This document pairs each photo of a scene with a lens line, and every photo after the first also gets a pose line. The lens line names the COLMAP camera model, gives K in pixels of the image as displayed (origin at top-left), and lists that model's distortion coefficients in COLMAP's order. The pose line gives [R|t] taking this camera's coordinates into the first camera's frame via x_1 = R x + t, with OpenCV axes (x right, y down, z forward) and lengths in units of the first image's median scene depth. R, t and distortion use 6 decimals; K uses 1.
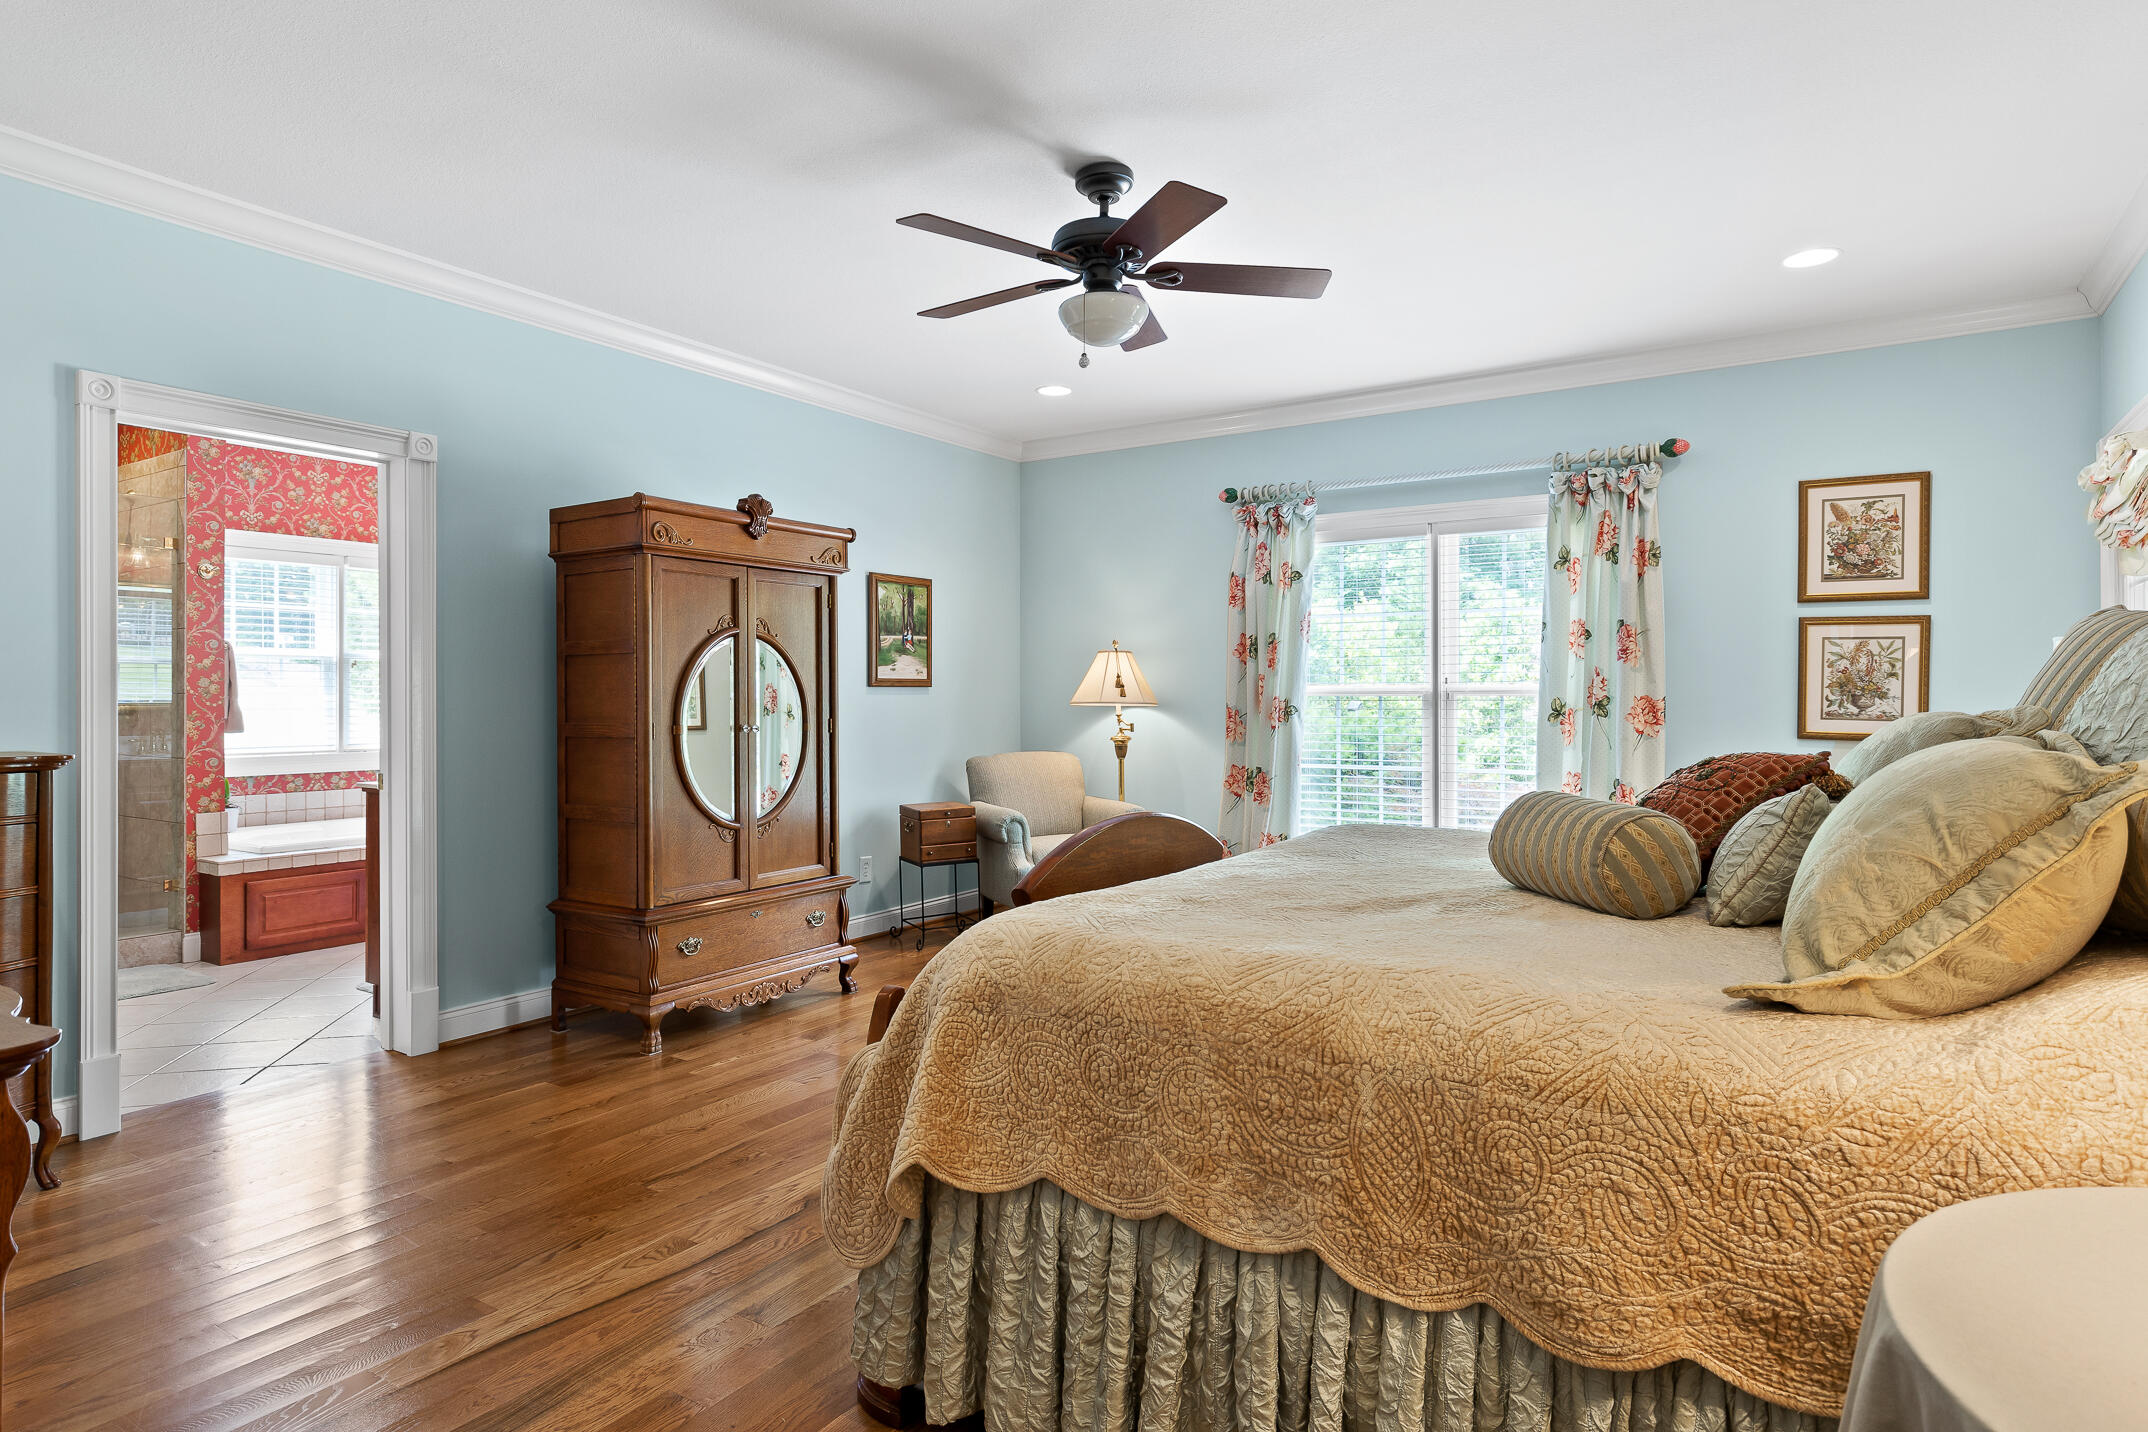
lens RADIAL K [[1195.1, 0, 1071.4], [0, 1195.1, 706.7], [0, 0, 1]] dist [-0.000244, -0.000026]
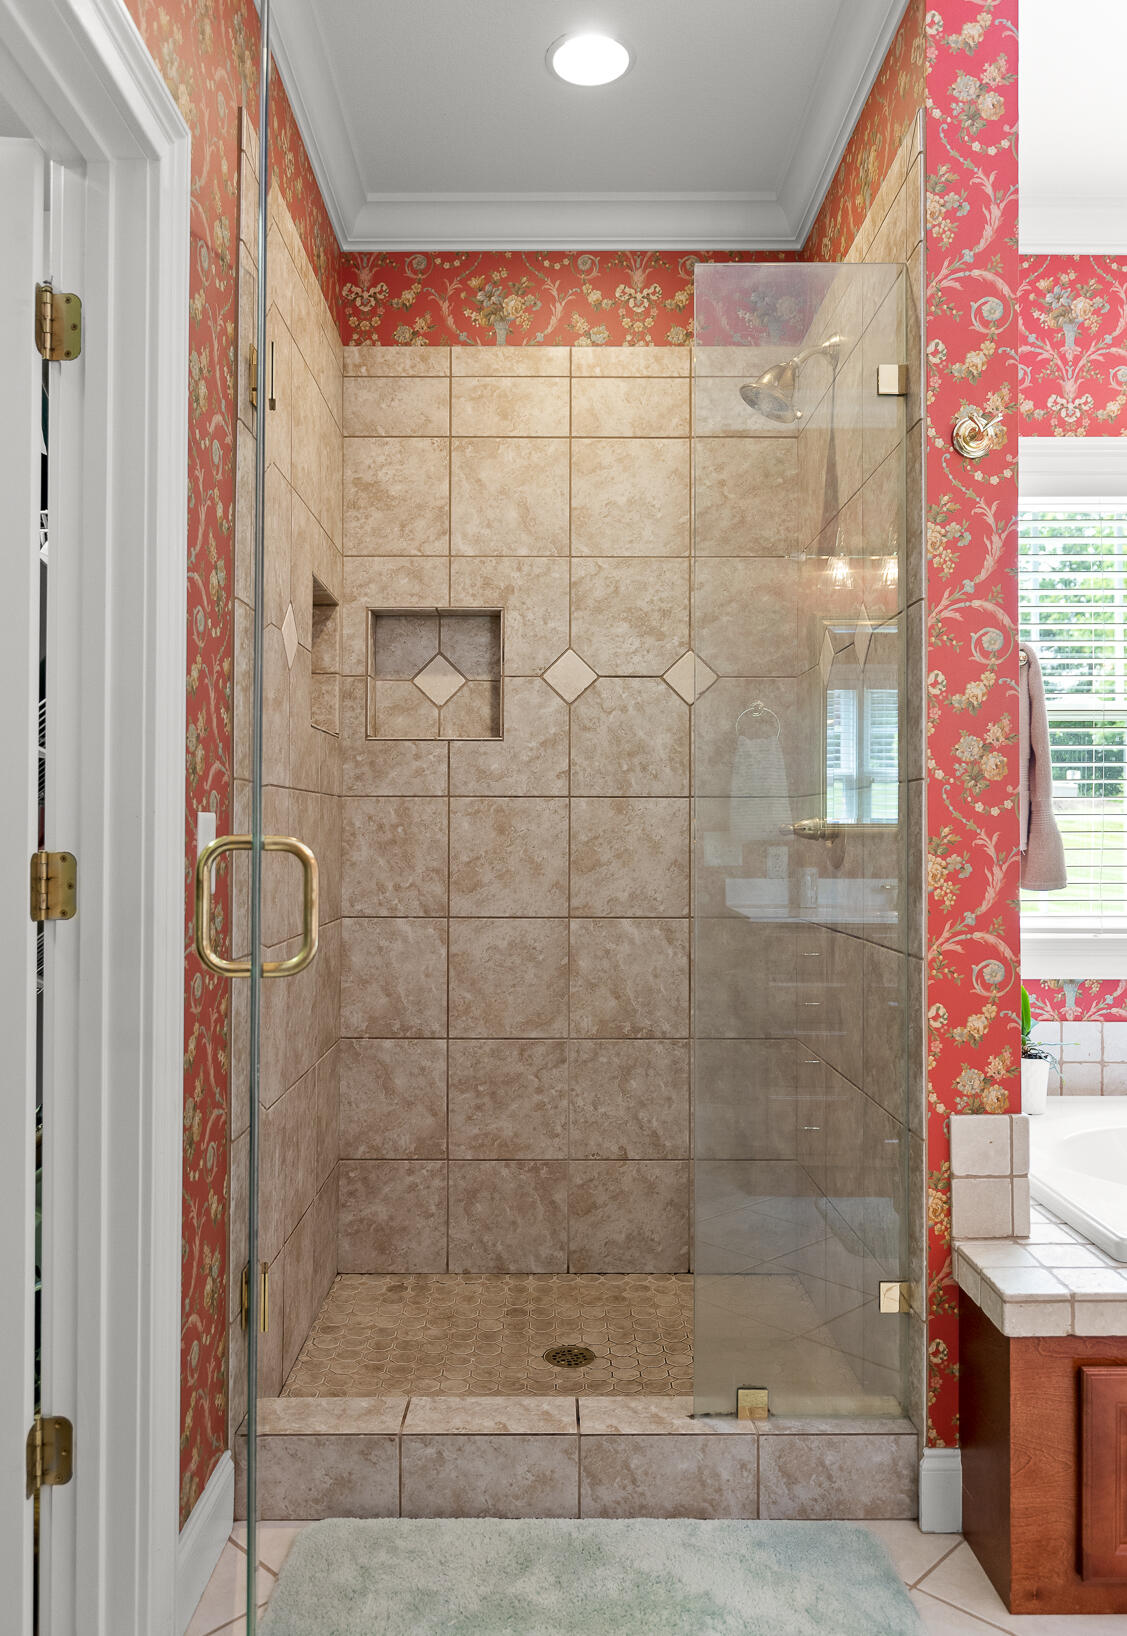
lens RADIAL K [[1154.6, 0, 561.8], [0, 1154.6, 817.1], [0, 0, 1]] dist [-0.005750, -0.002540]
pose [[0.544736, -0.014550, -0.838481, -0.503810], [-0.004264, 0.999788, -0.020120, 0.007728], [0.838596, 0.014535, 0.544559, 0.711068]]
